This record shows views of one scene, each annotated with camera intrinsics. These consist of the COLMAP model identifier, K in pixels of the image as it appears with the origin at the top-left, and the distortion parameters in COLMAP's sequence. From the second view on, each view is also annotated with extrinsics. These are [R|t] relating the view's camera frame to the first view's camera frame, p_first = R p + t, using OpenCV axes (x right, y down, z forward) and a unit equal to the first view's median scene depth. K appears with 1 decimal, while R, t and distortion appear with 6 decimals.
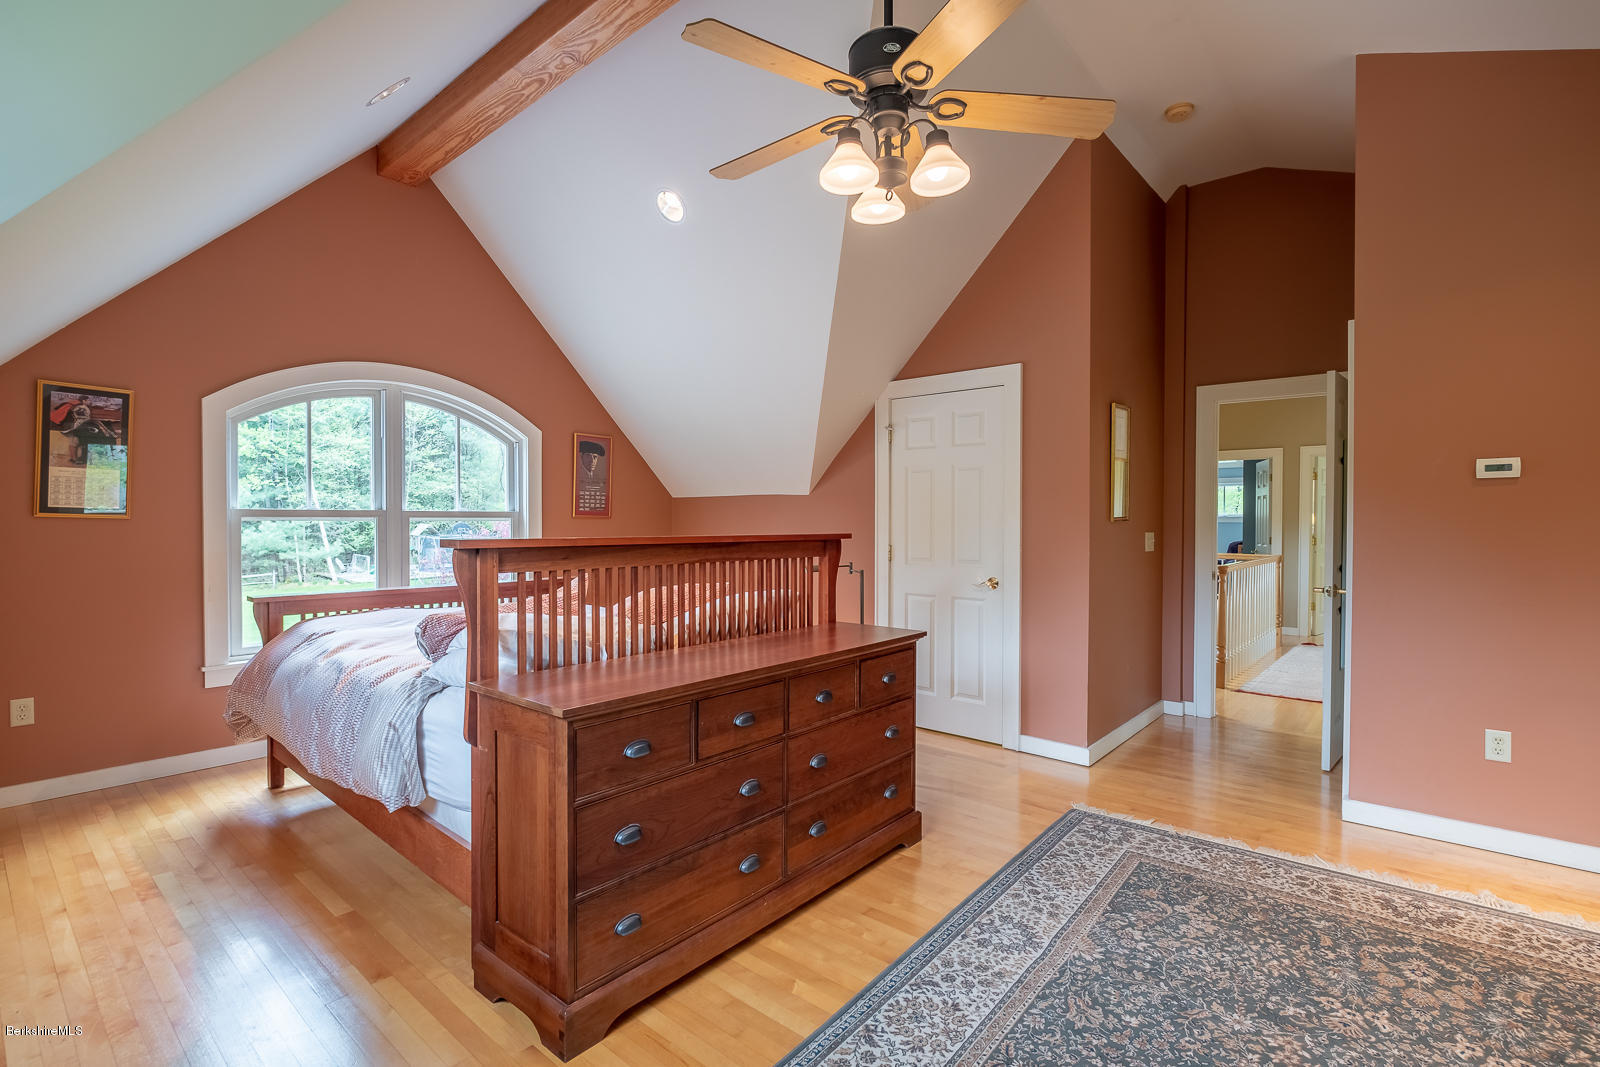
lens RADIAL K [[749.3, 0, 791.6], [0, 749.3, 532.2], [0, 0, 1]] dist [-0.010818, 0.000614]
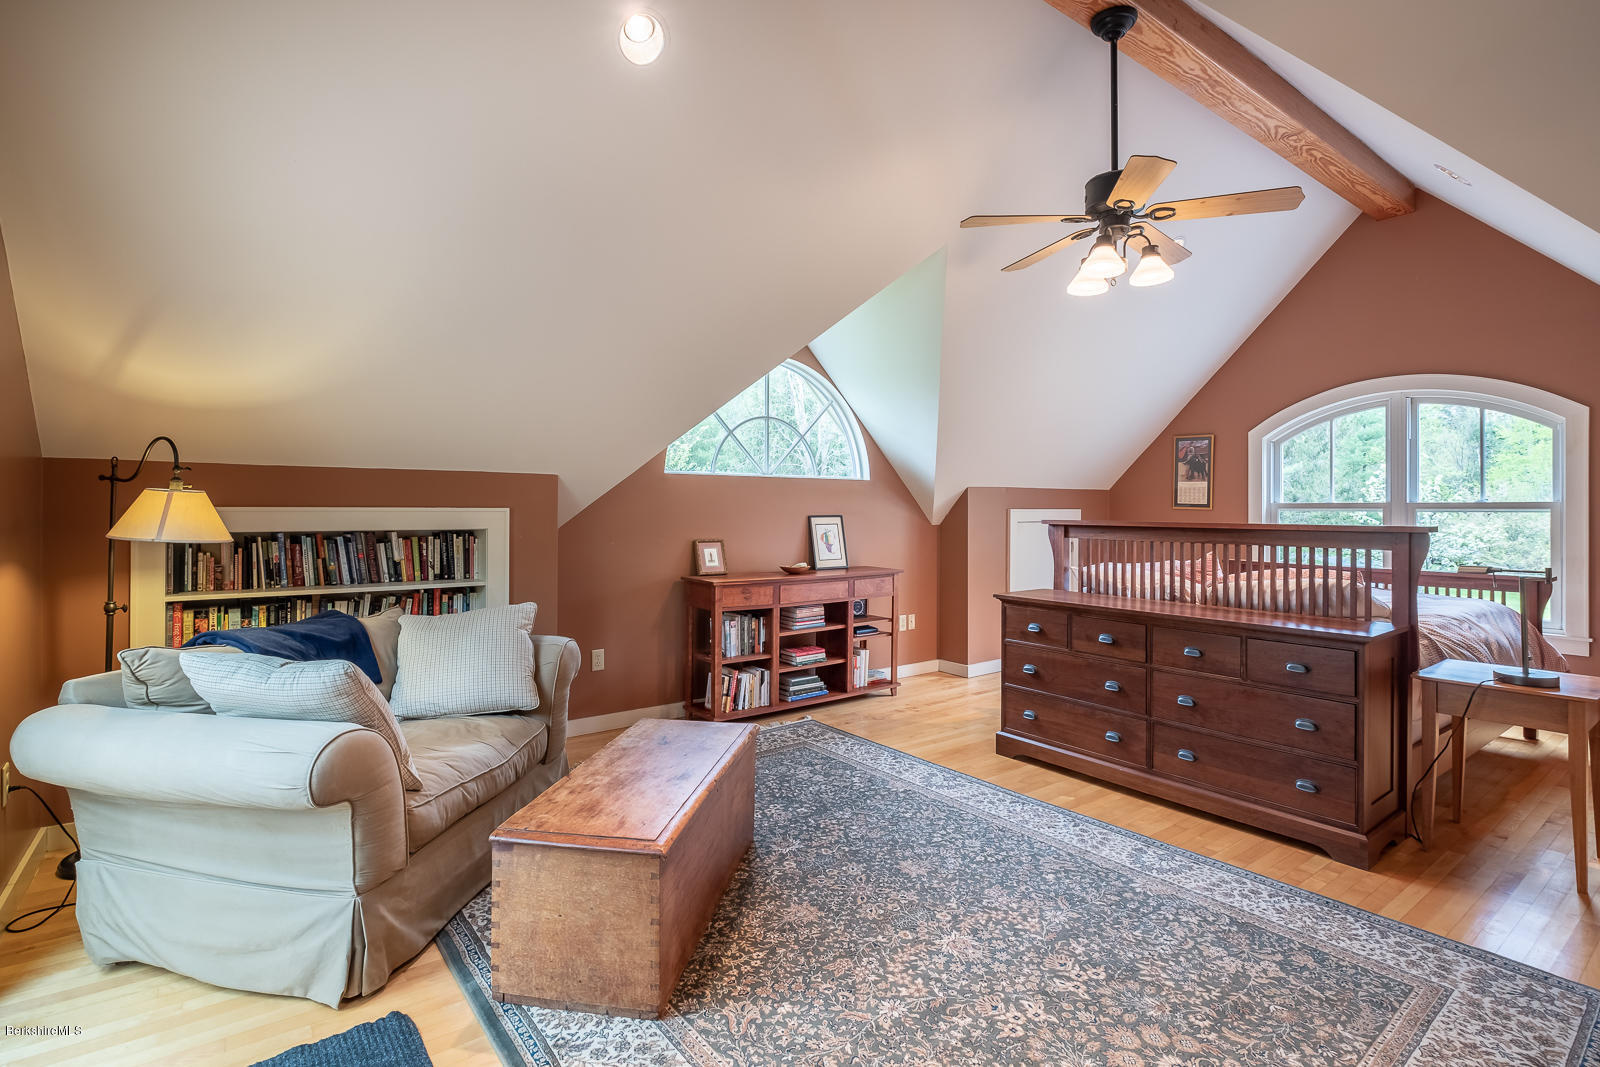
lens RADIAL K [[749.3, 0, 793.4], [0, 749.3, 518.4], [0, 0, 1]] dist [-0.010818, 0.000614]
pose [[-0.209535, 0.011569, -0.977733, 1.465386], [-0.020740, 0.999652, 0.016273, -0.010466], [0.977581, 0.023687, -0.209223, 0.631131]]
